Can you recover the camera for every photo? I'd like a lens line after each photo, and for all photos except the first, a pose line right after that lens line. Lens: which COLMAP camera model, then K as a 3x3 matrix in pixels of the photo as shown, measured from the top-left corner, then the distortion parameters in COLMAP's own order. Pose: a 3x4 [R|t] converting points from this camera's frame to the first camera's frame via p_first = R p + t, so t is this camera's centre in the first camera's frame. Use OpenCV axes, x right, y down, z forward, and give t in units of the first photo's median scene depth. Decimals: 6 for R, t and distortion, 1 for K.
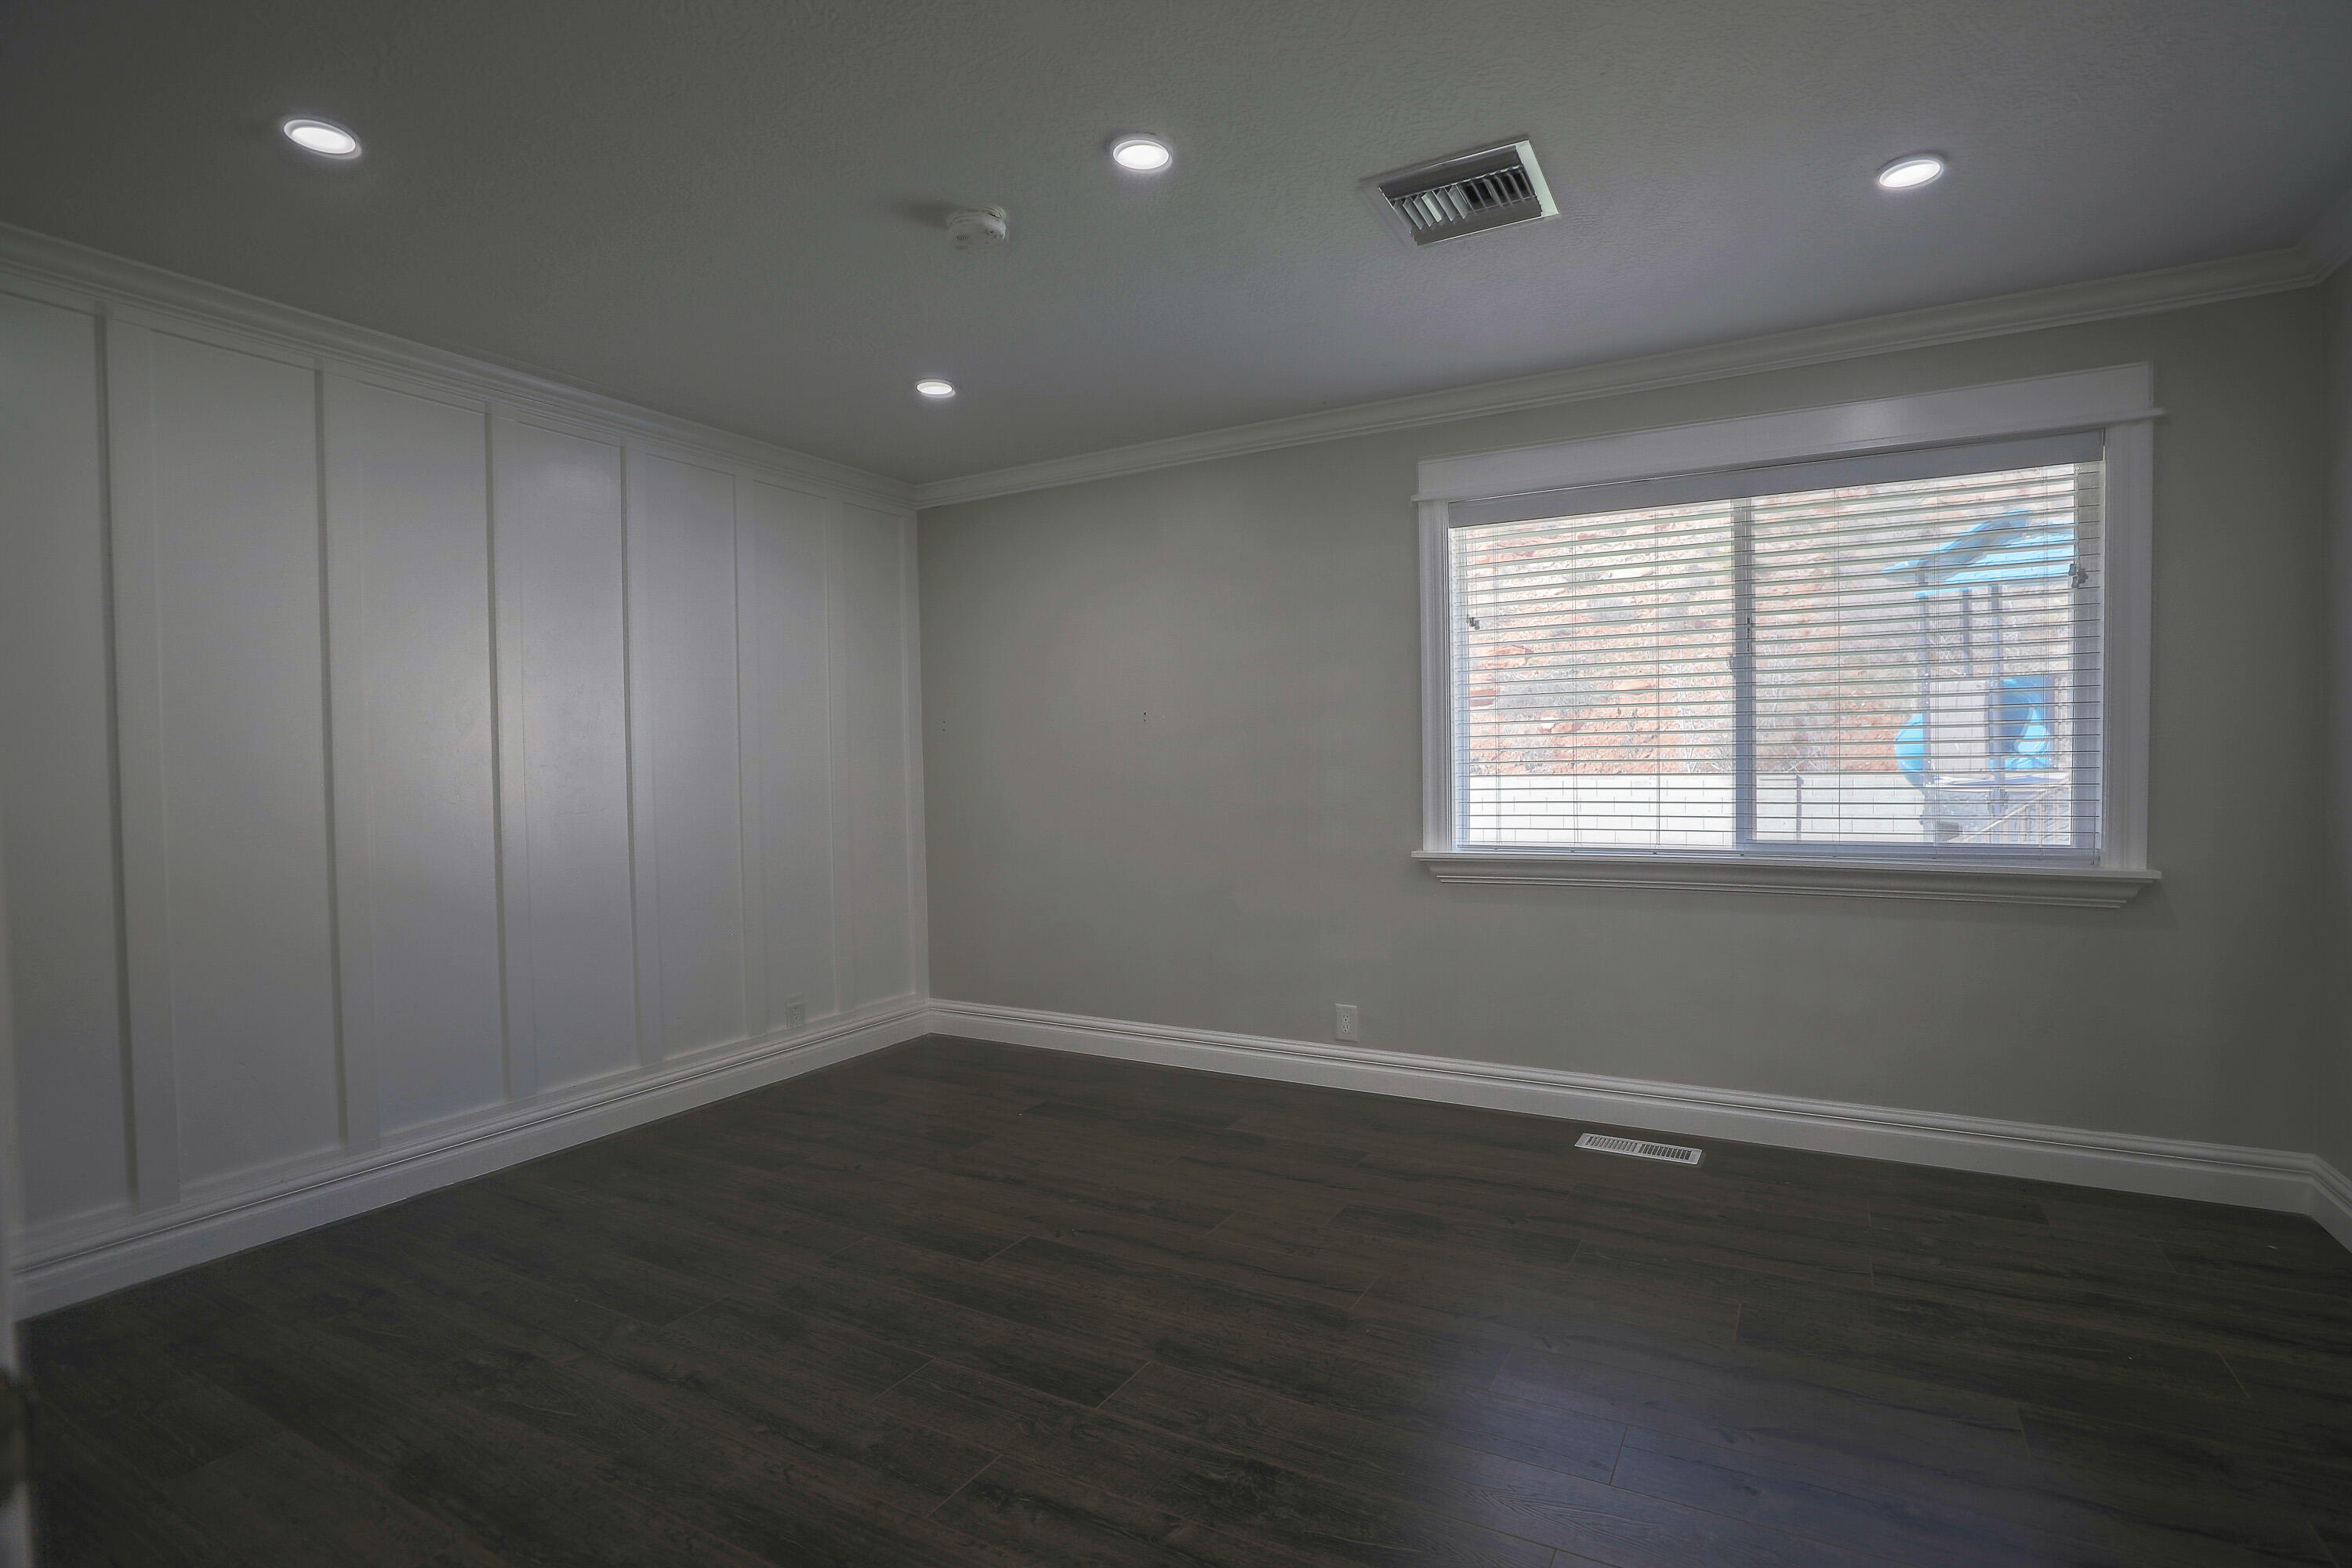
lens RADIAL K [[1139.2, 0, 1181.0], [0, 1139.2, 792.2], [0, 0, 1]] dist [-0.046289, 0.012886]
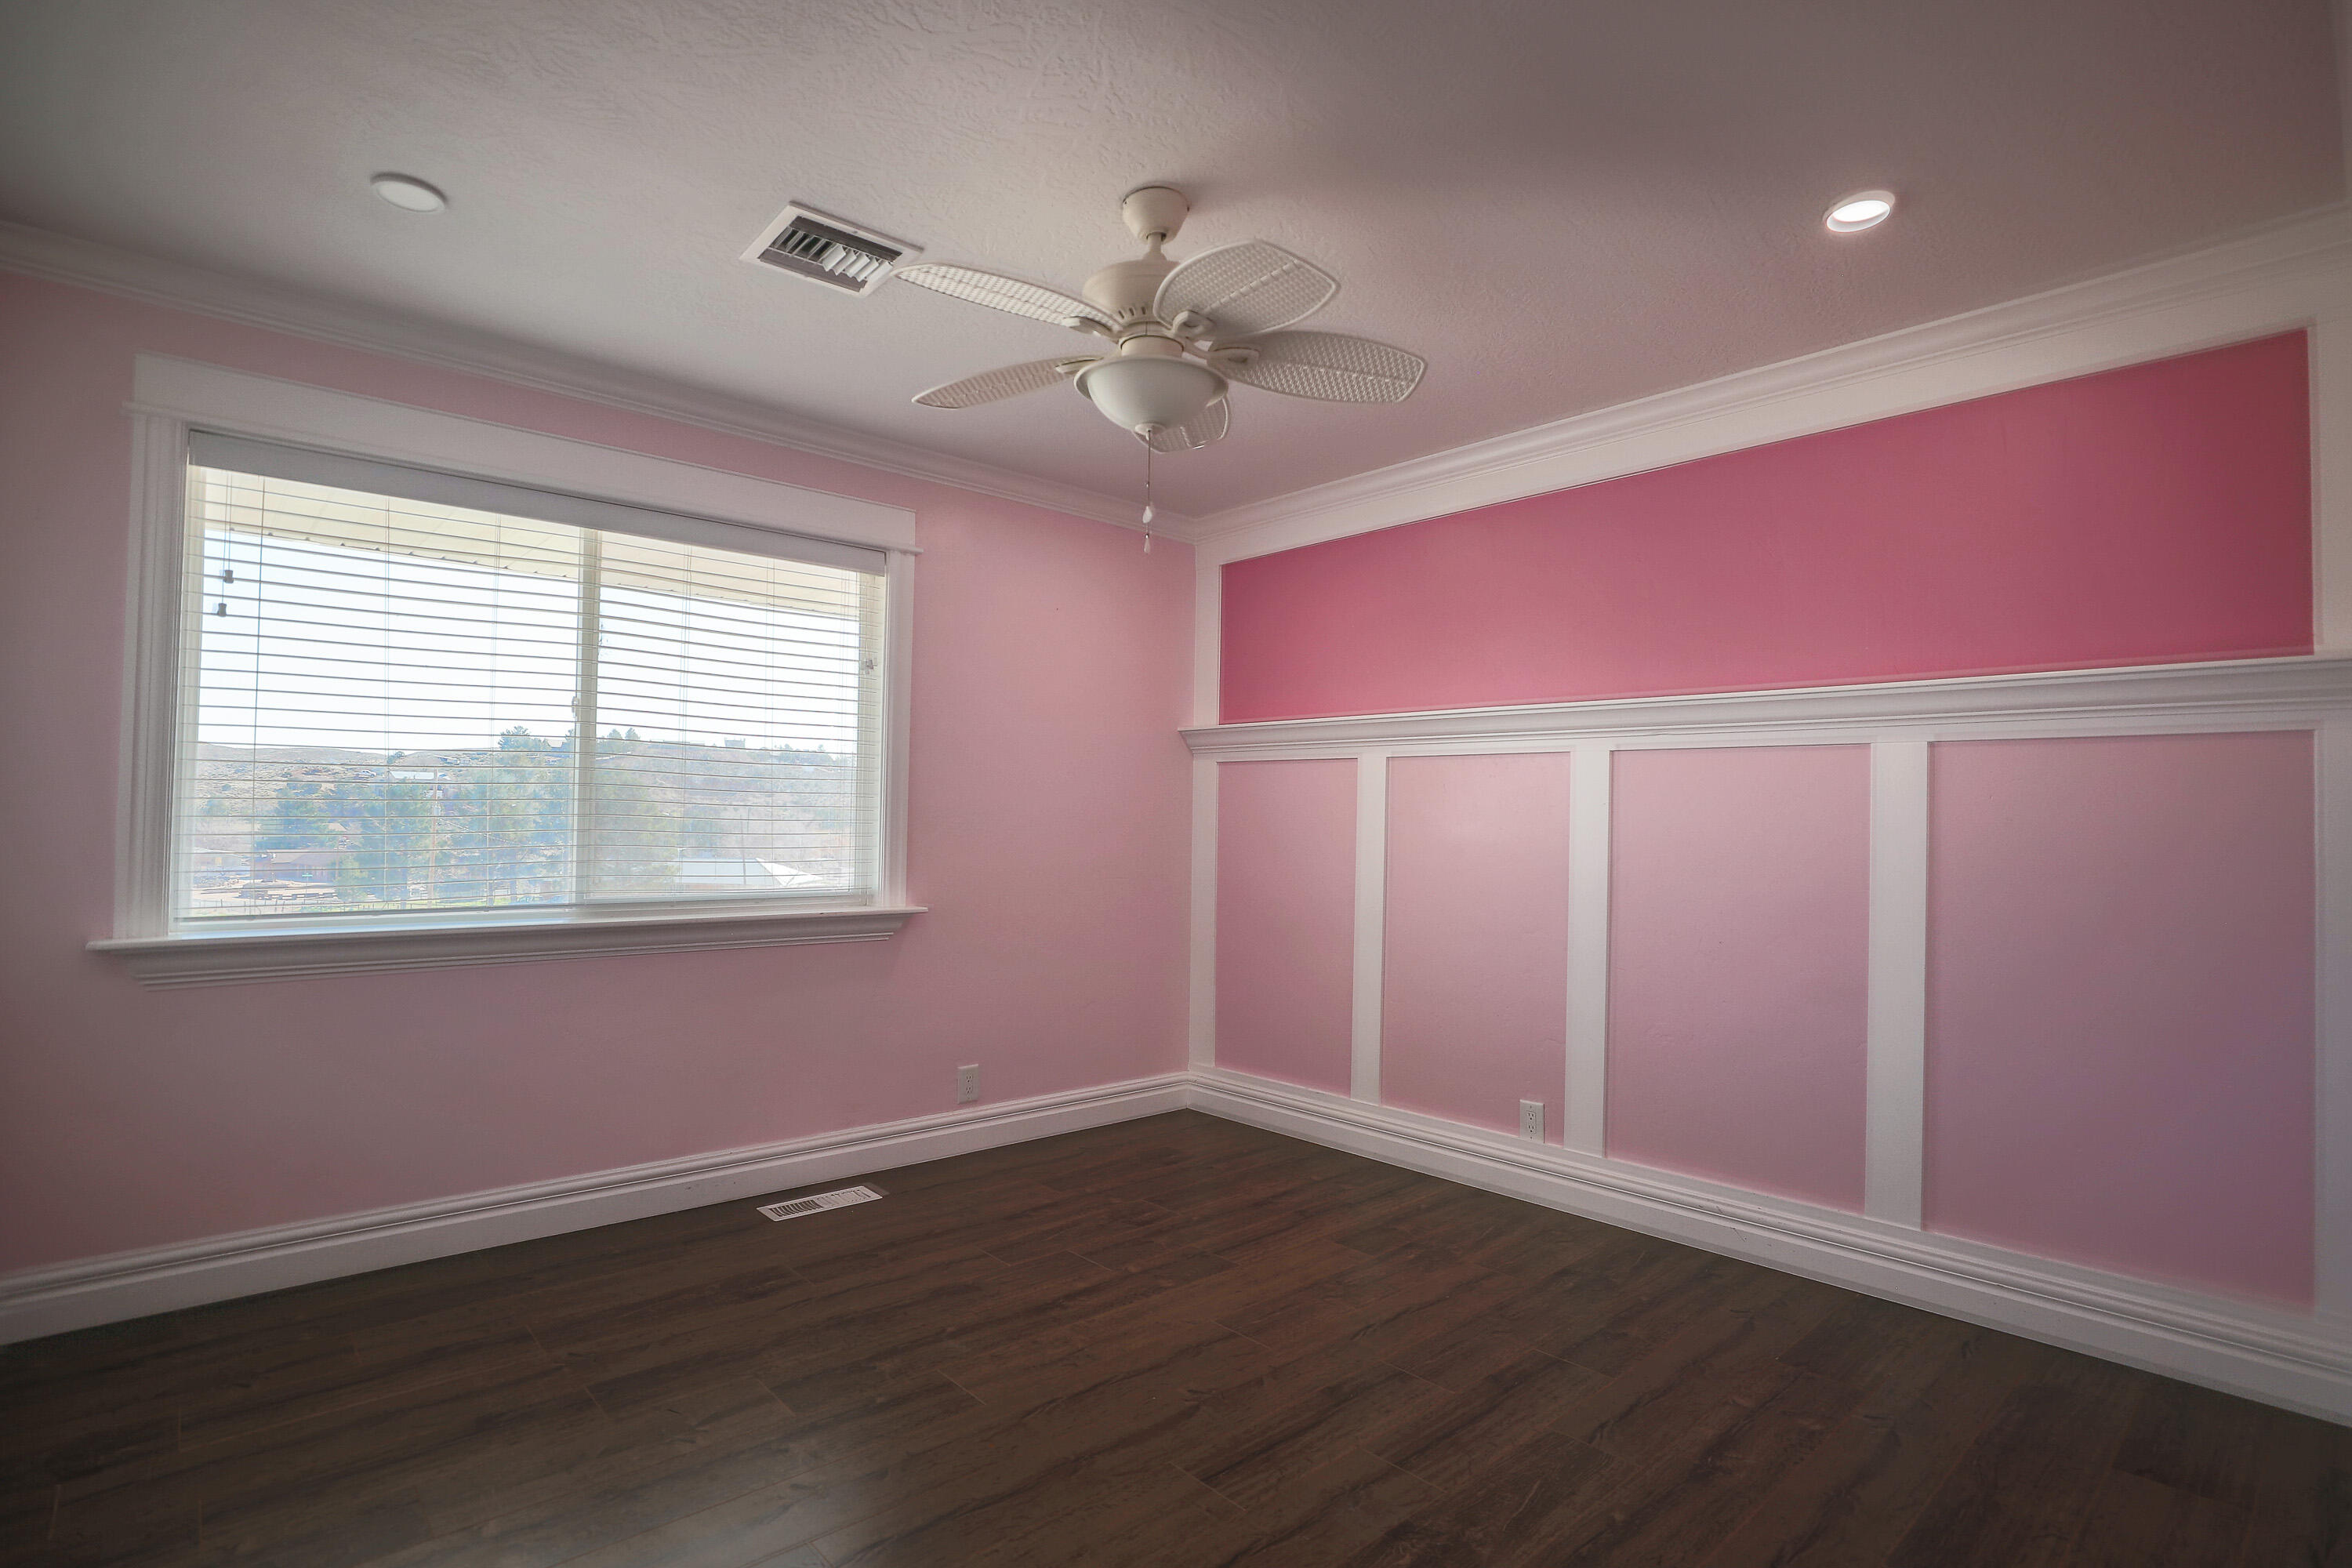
lens RADIAL K [[1139.3, 0, 1175.9], [0, 1139.3, 832.9], [0, 0, 1]] dist [-0.002593, -0.000351]
pose [[0.347478, 0.014549, 0.937575, -0.245939], [0.019169, 0.999560, -0.022616, 0.023300], [-0.937492, 0.025831, 0.347046, 0.249867]]
